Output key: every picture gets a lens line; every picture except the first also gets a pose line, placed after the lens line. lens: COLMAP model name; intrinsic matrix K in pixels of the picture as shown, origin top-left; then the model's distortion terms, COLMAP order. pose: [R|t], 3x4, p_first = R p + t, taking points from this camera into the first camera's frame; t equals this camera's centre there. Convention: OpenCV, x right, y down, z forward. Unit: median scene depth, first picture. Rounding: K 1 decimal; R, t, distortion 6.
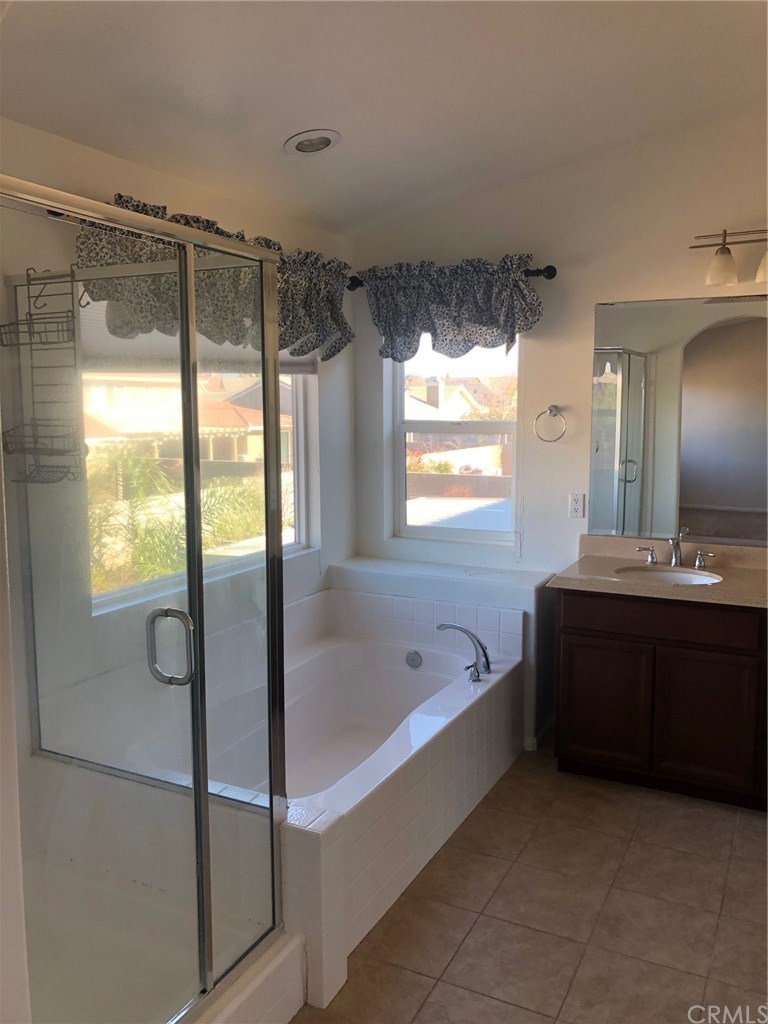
lens RADIAL K [[833.6, 0, 384.0], [0, 833.6, 512.0], [0, 0, 1]] dist [0.010367, -0.003050]
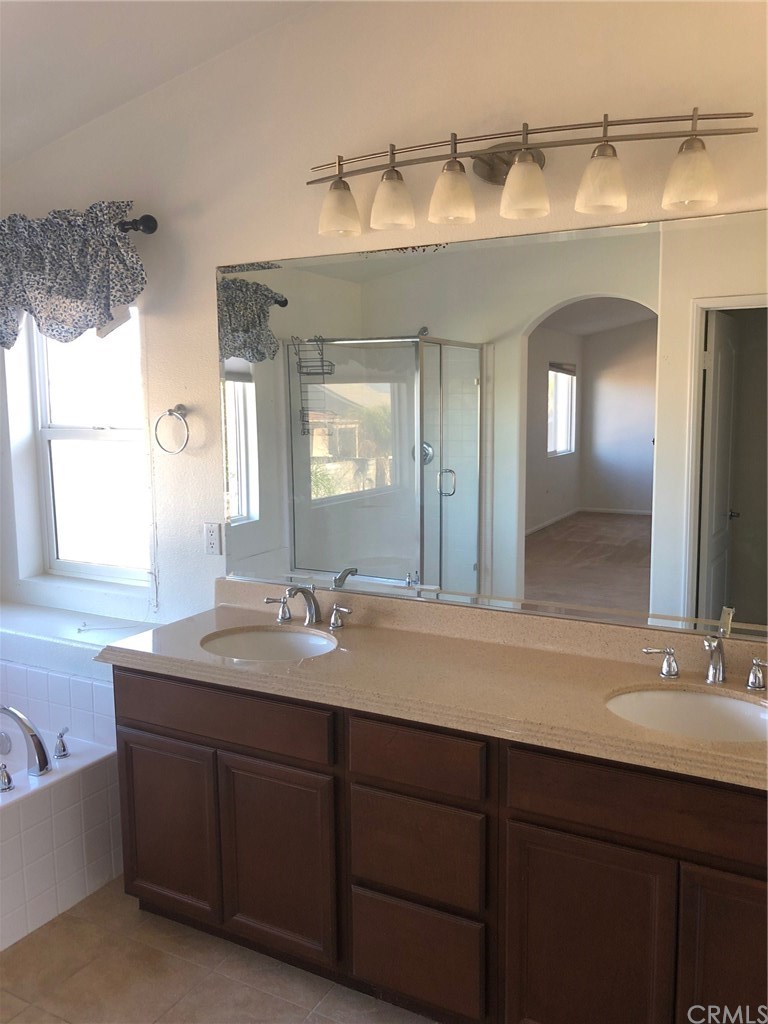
lens RADIAL K [[828.1, 0, 384.0], [0, 828.1, 512.0], [0, 0, 1]] dist [-0.000788, -0.002507]
pose [[0.999860, -0.004736, -0.016057, 0.410520], [0.004722, 0.999988, -0.000943, -0.031277], [0.016062, 0.000867, 0.999871, 0.270135]]
